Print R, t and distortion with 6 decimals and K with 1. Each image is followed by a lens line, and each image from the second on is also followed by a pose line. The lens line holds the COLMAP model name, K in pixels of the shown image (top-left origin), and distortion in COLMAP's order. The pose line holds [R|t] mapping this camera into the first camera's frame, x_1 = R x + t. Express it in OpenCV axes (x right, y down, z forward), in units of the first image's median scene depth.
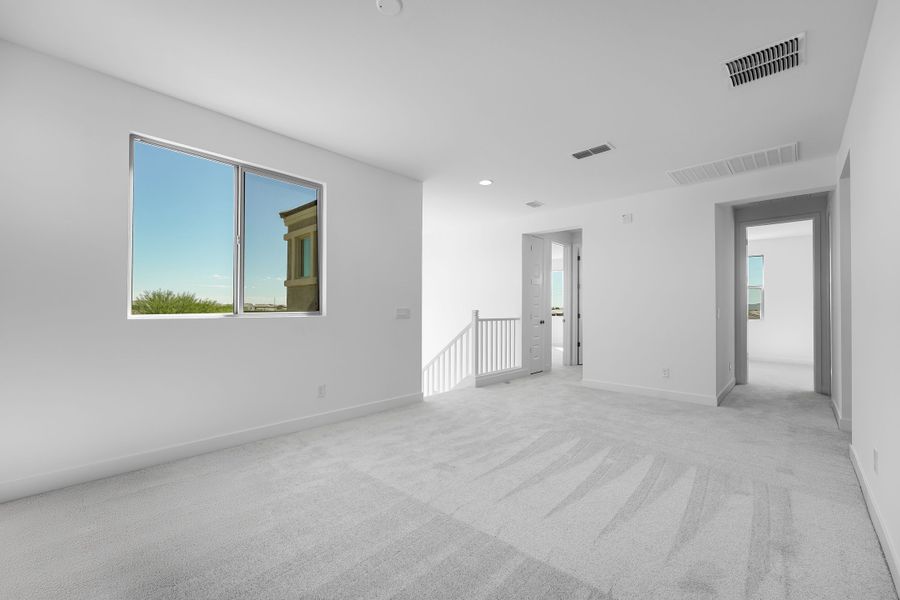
lens RADIAL K [[365.0, 0, 450.3], [0, 365.0, 304.7], [0, 0, 1]] dist [0.000366, 0.000056]
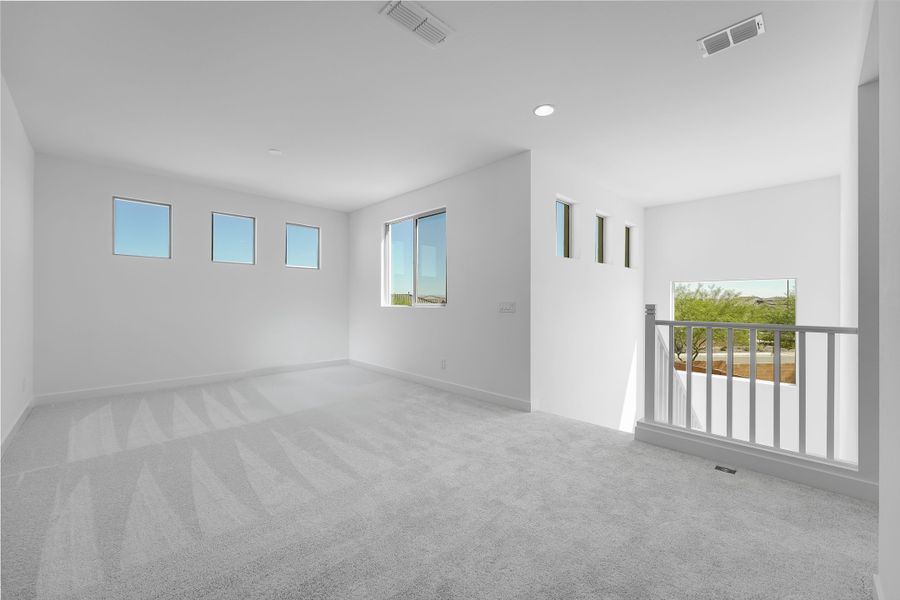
lens RADIAL K [[365.0, 0, 449.9], [0, 365.0, 301.4], [0, 0, 1]] dist [0.000366, 0.000056]
pose [[-0.039733, -0.007078, -0.999185, 0.786598], [0.006186, 0.999954, -0.007330, 0.015168], [0.999191, -0.006472, -0.039687, 0.880193]]
